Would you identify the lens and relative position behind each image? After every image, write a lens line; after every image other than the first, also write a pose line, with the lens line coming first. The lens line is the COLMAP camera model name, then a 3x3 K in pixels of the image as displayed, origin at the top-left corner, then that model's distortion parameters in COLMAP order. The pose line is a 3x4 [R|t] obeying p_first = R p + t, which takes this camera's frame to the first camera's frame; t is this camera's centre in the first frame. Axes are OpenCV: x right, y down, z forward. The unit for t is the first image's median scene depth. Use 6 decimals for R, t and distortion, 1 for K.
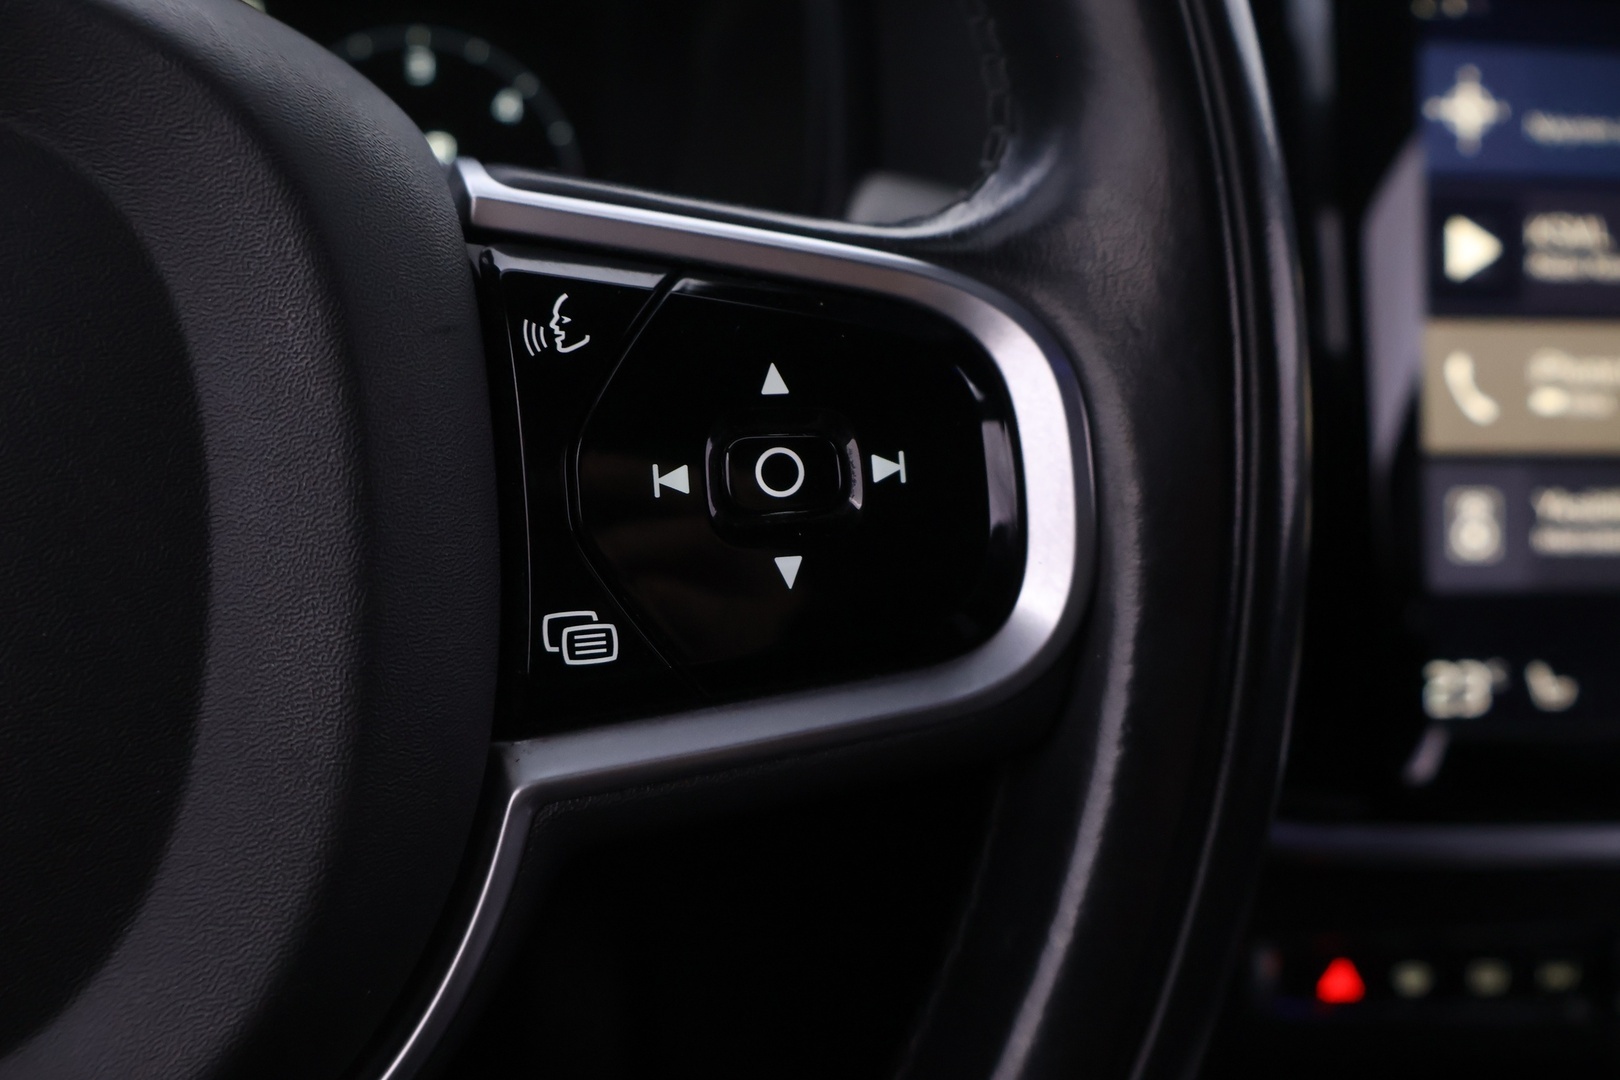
lens RADIAL K [[1360.1, 0, 874.7], [0, 1360.1, 542.7], [0, 0, 1]] dist [-0.002802, -0.004717]
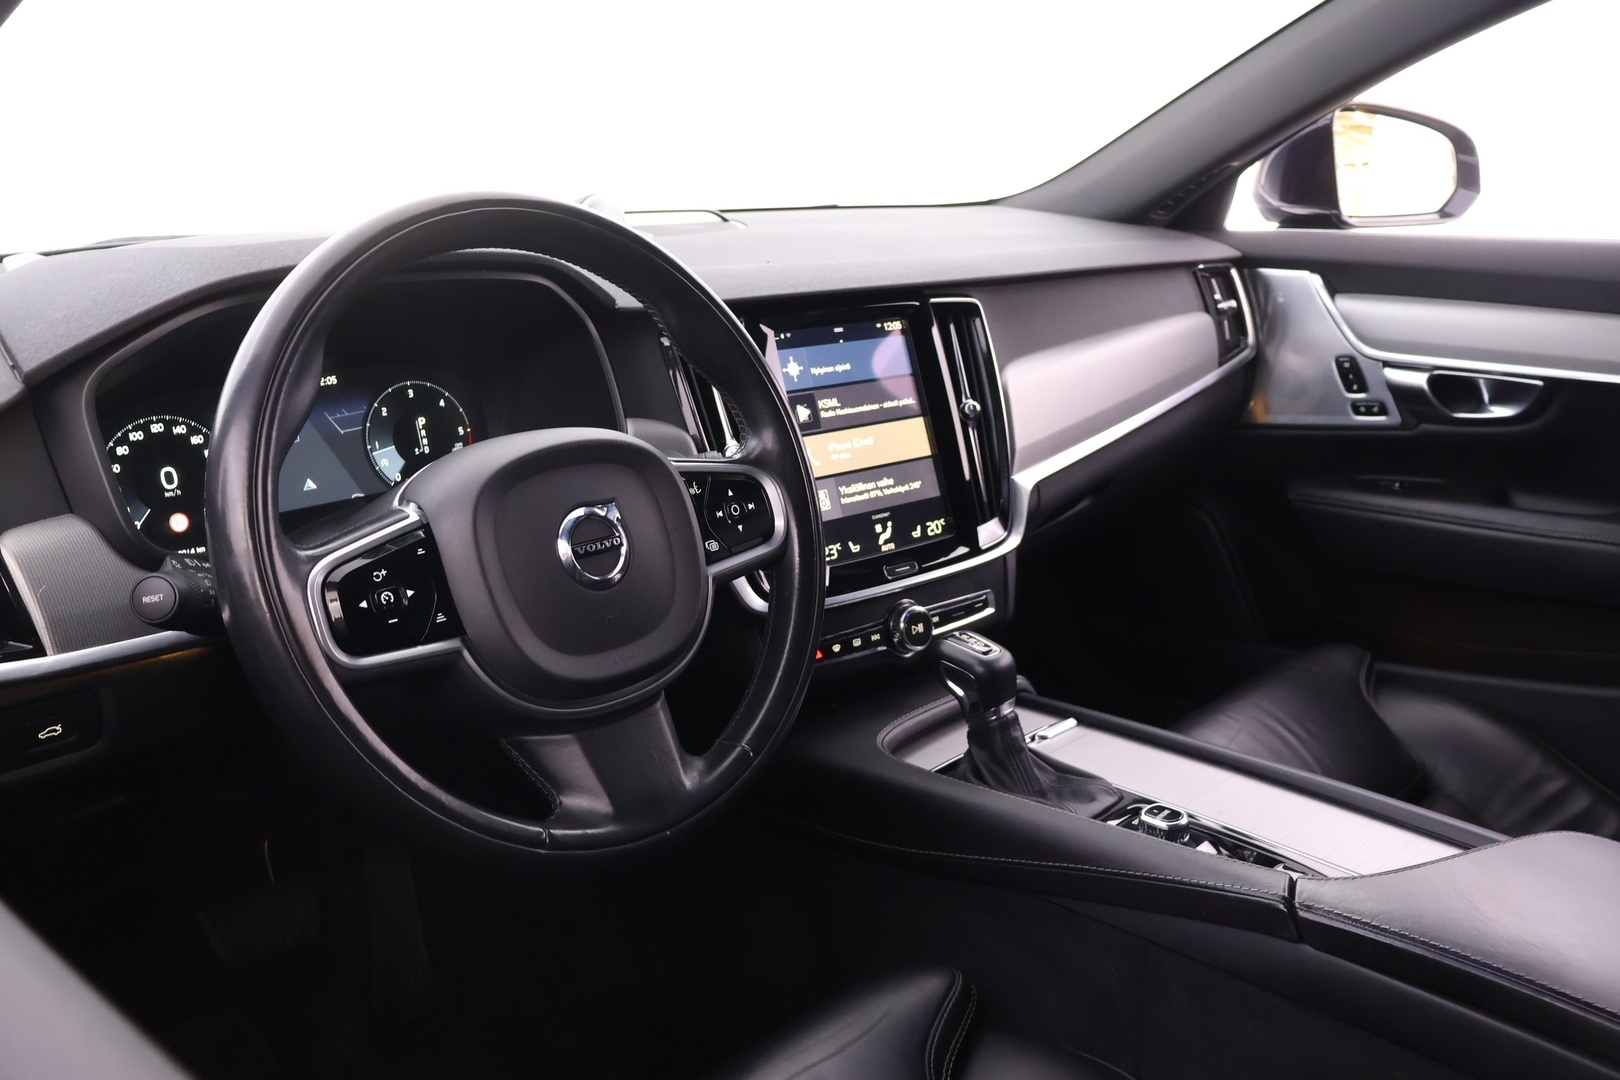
lens RADIAL K [[1360.1, 0, 874.7], [0, 1360.1, 542.7], [0, 0, 1]] dist [-0.002802, -0.004717]
pose [[0.842960, -0.192622, 0.502311, -1.043521], [0.205920, 0.978124, 0.029516, 0.013902], [-0.497007, 0.078555, 0.864183, -1.745580]]
